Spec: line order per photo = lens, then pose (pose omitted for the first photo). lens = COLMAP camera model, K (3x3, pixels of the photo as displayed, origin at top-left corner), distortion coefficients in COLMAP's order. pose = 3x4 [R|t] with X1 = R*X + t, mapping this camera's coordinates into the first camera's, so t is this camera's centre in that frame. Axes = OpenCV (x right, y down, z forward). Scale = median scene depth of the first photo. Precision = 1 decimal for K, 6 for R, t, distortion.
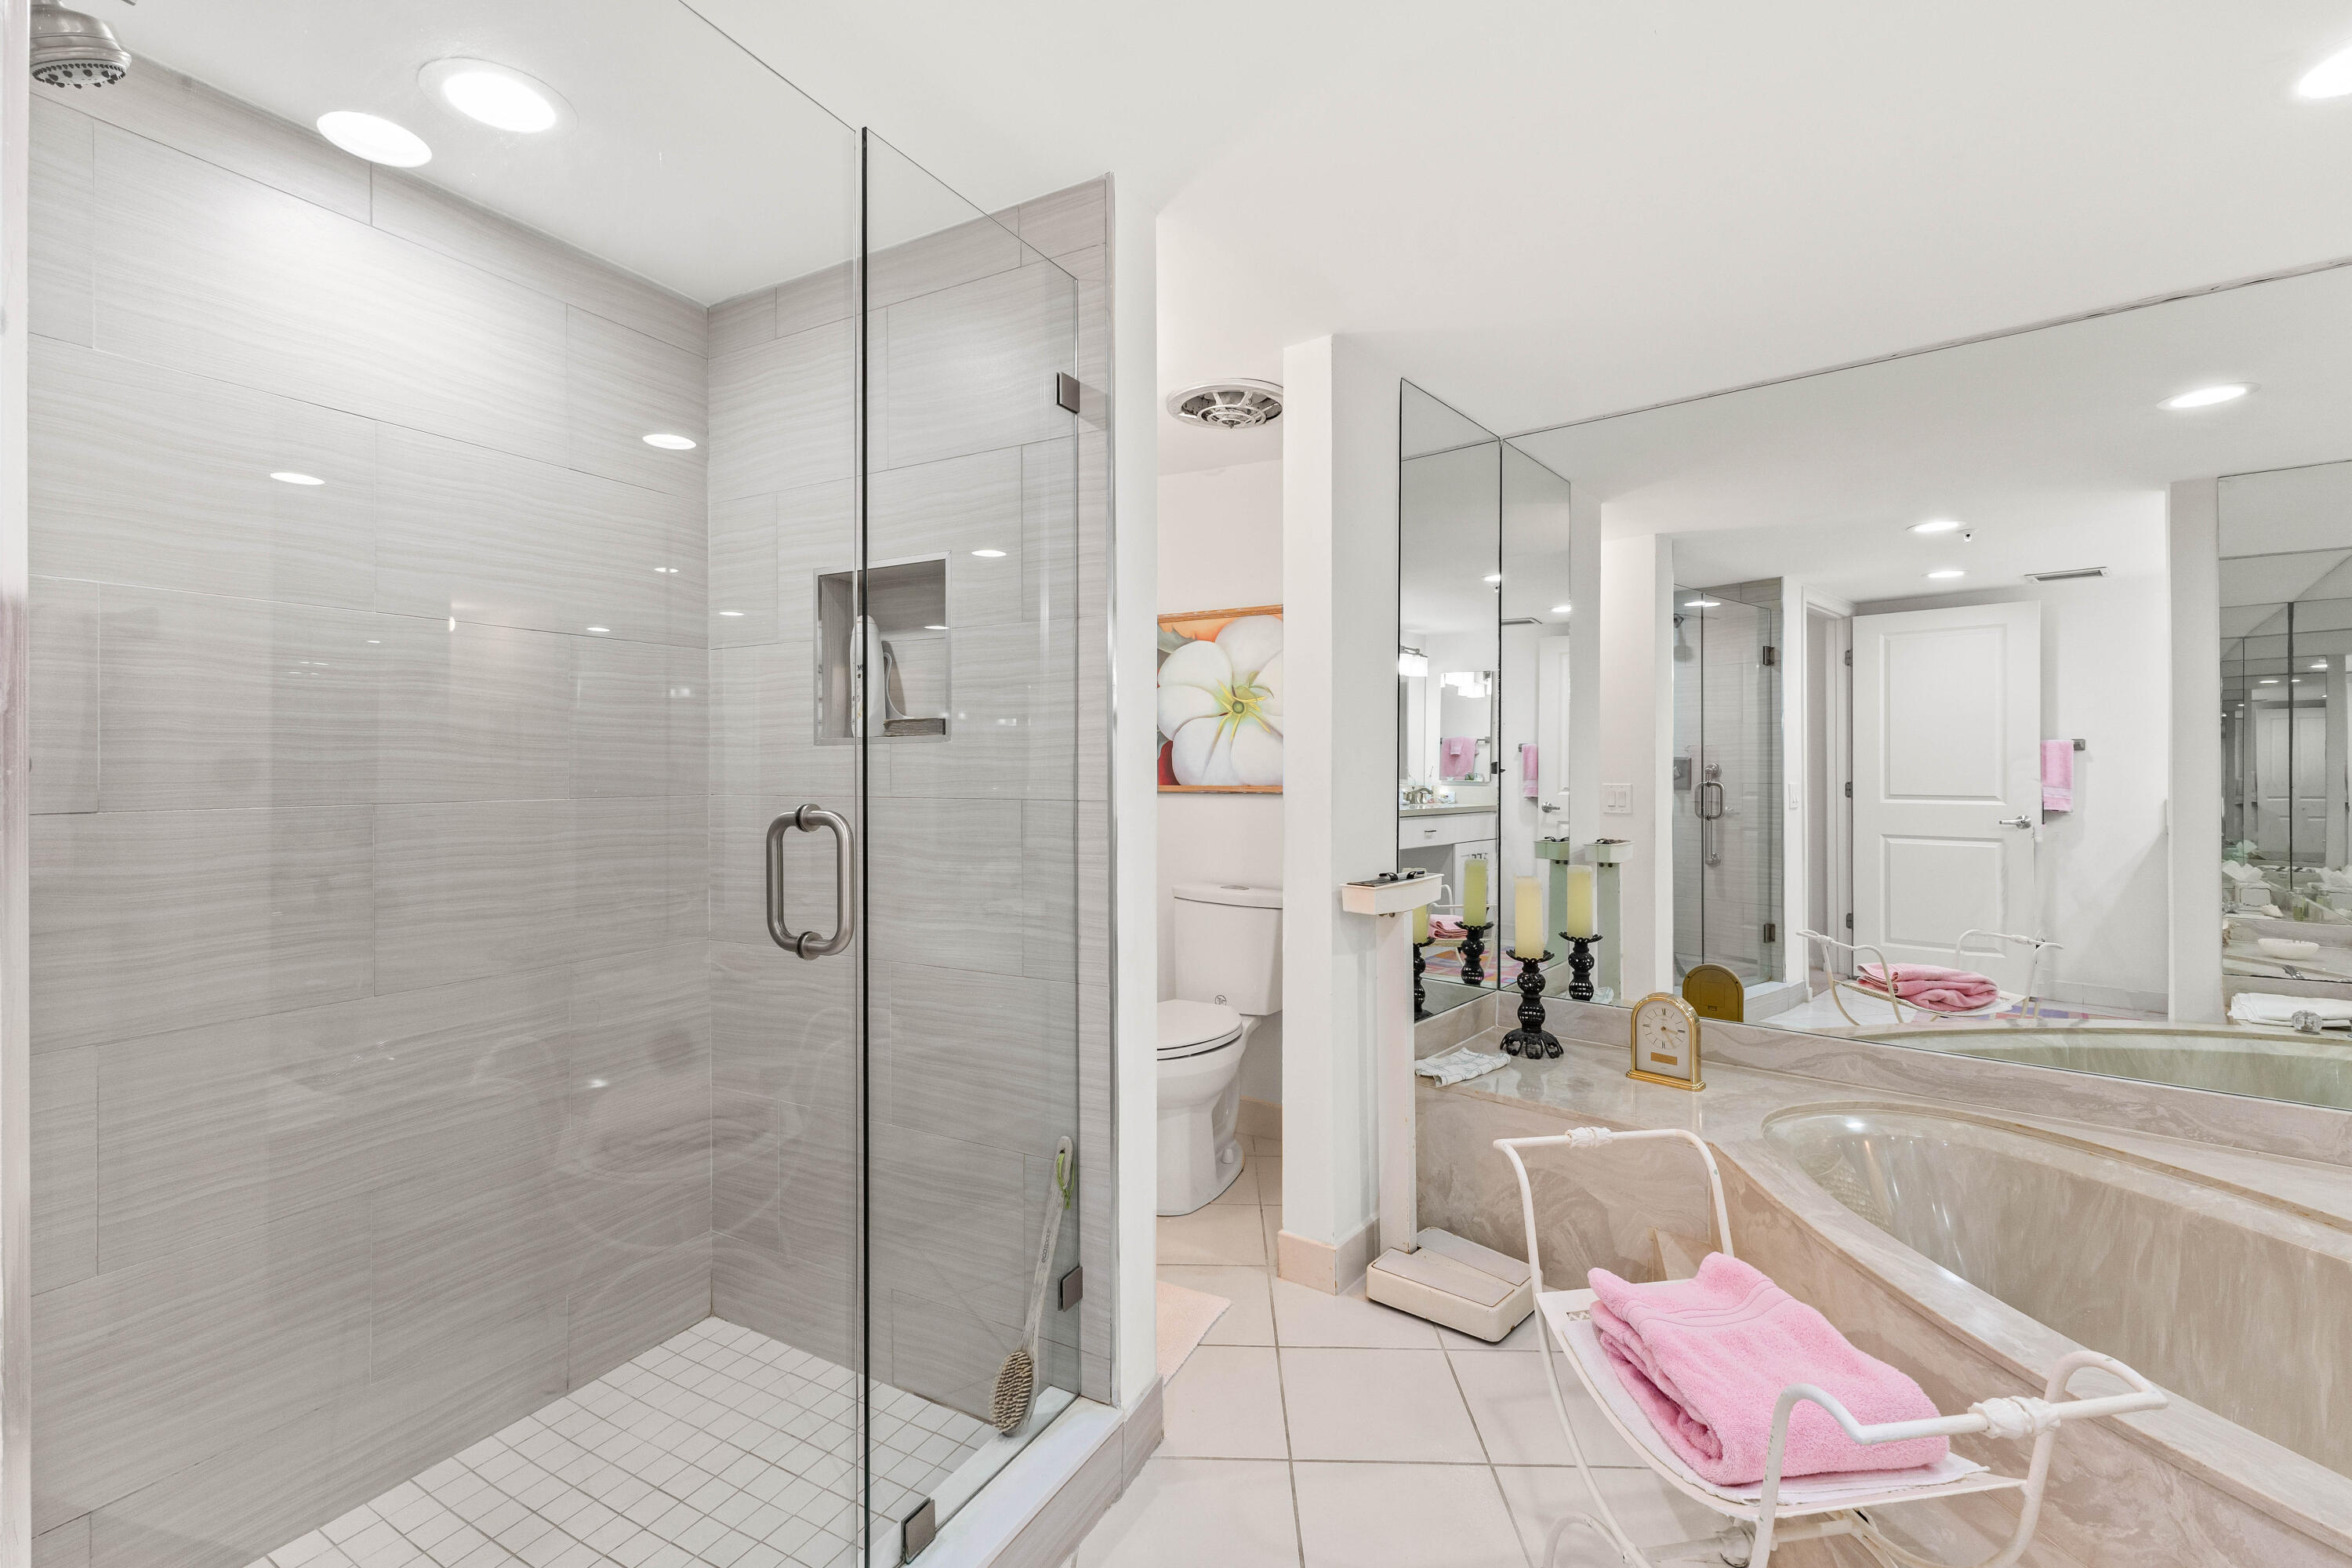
lens RADIAL K [[1019.5, 0, 1175.6], [0, 1019.5, 767.8], [0, 0, 1]] dist [0.012392, -0.000160]
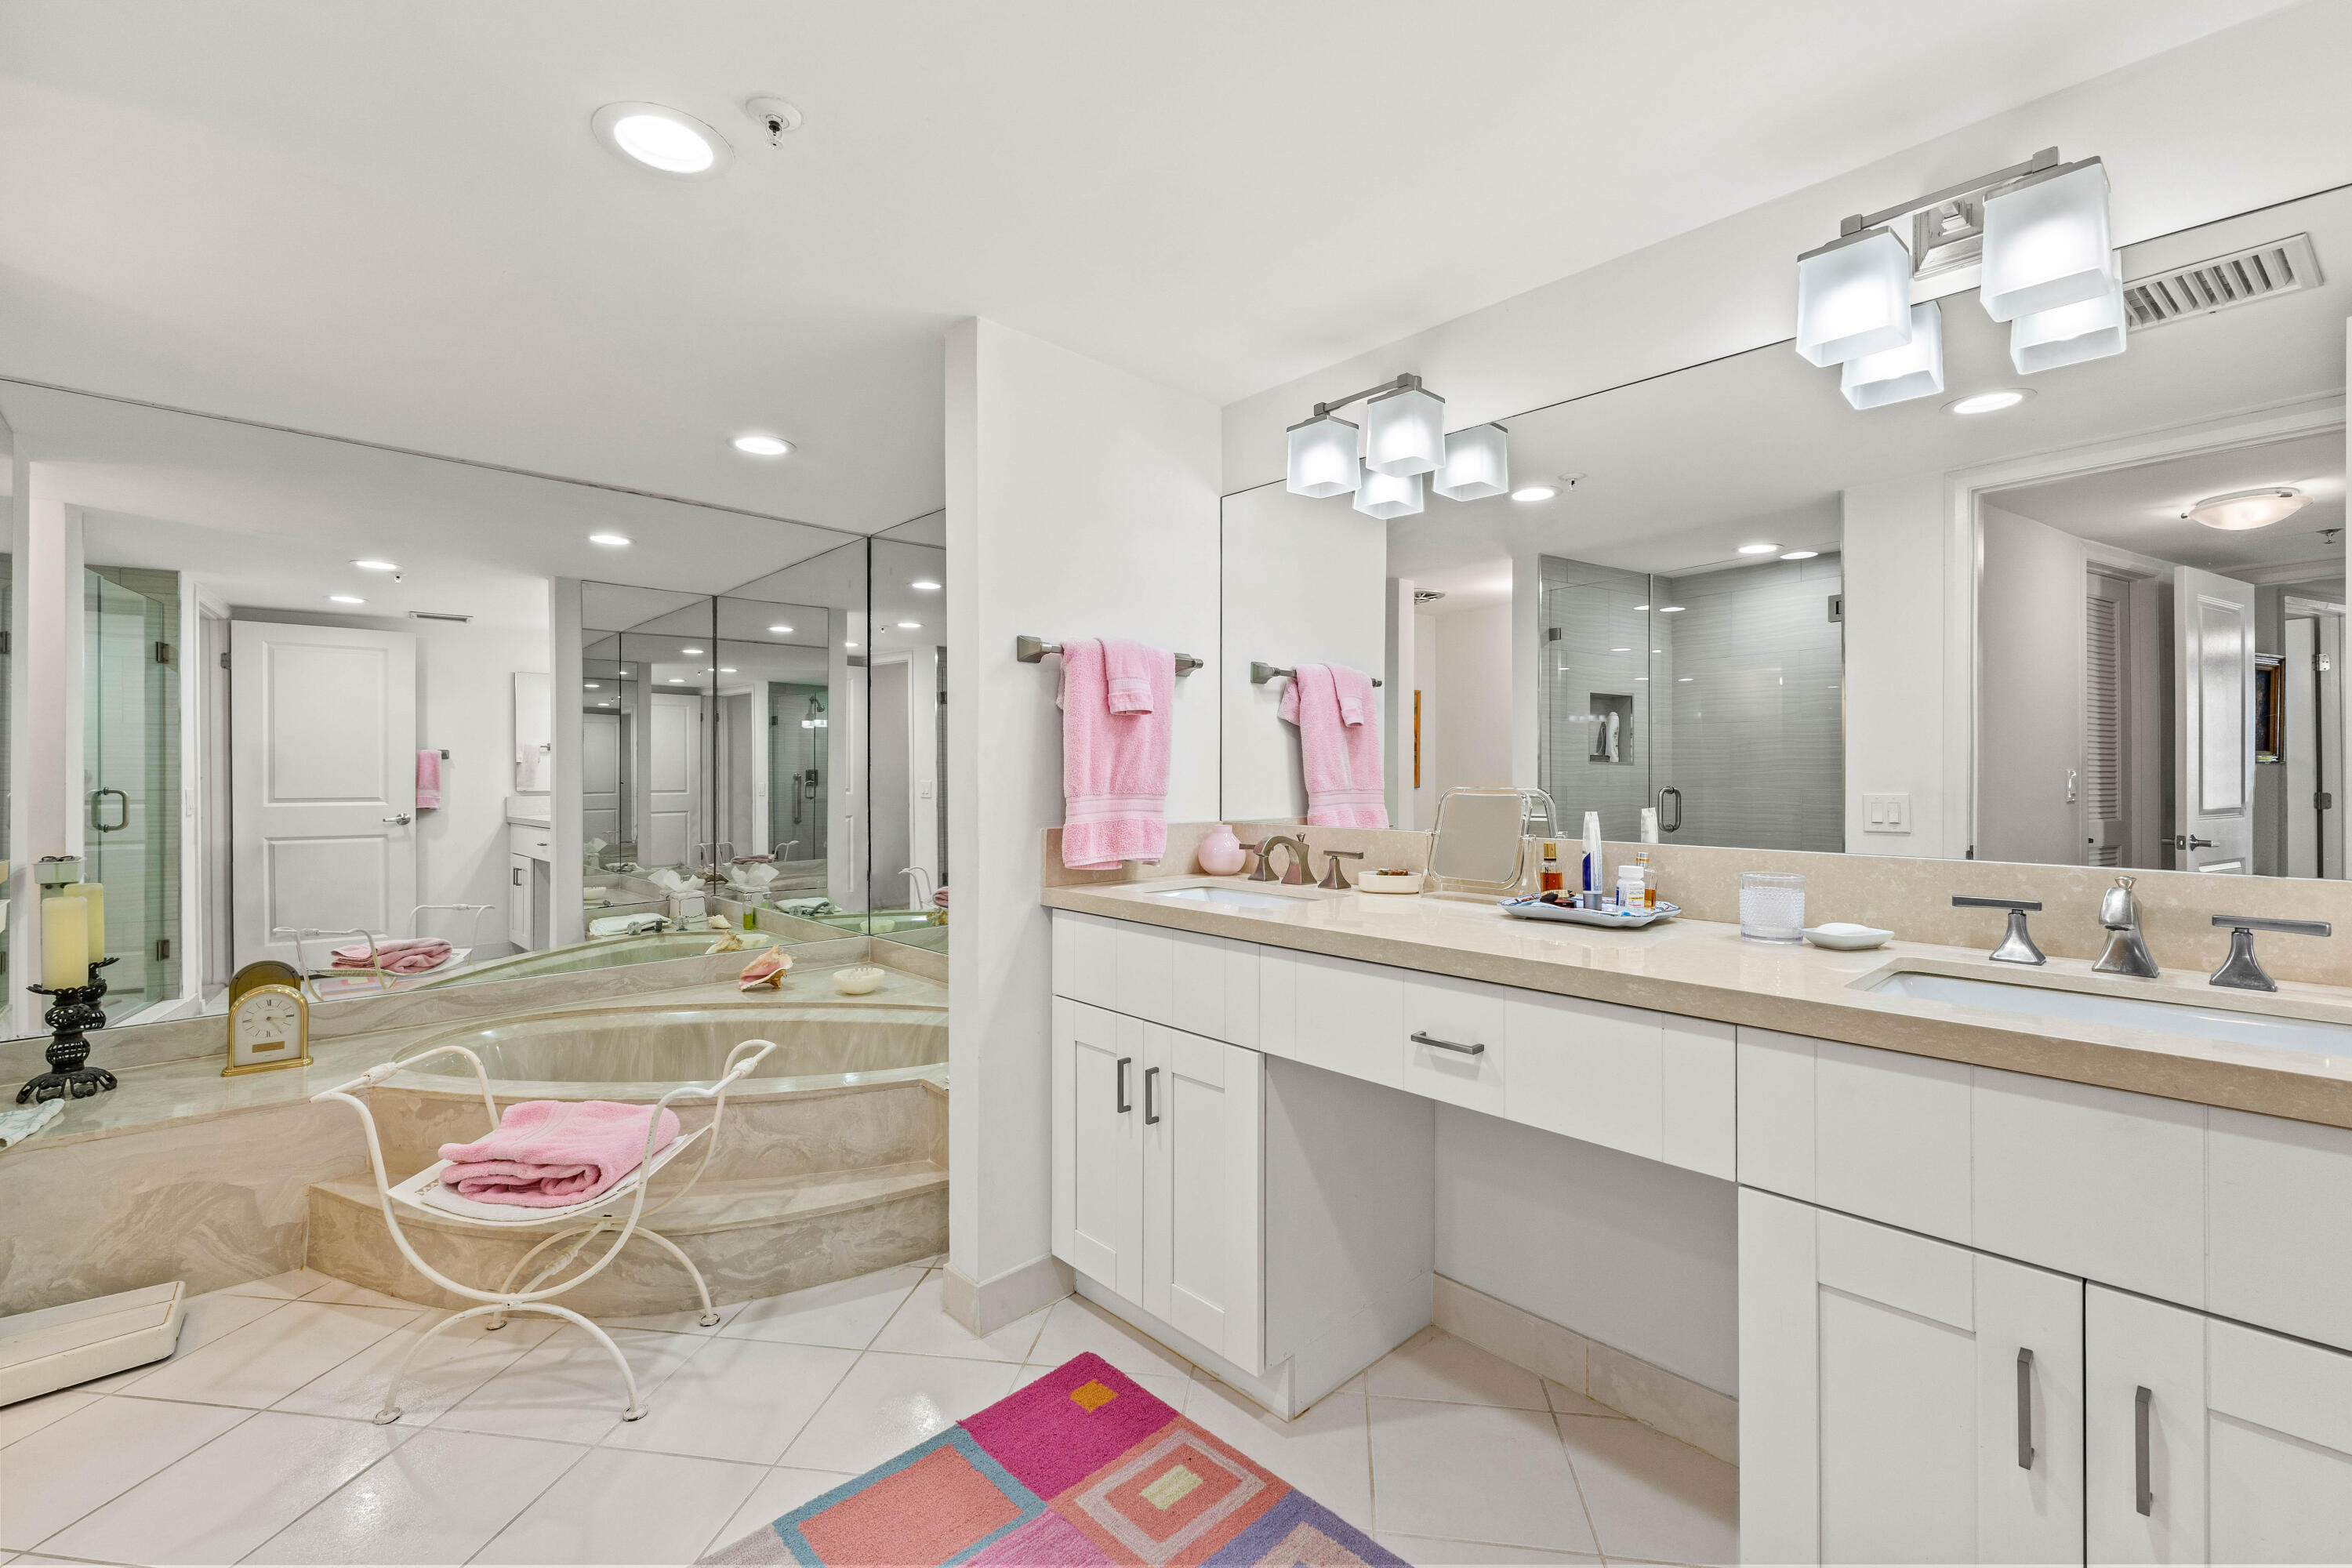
lens RADIAL K [[978.9, 0, 1176.0], [0, 978.9, 784.0], [0, 0, 1]] dist [0.000055, 0.000012]
pose [[0.131871, -0.010185, 0.991215, -0.282544], [-0.001574, 0.999944, 0.010485, -0.000960], [-0.991266, -0.002943, 0.131847, -0.048538]]
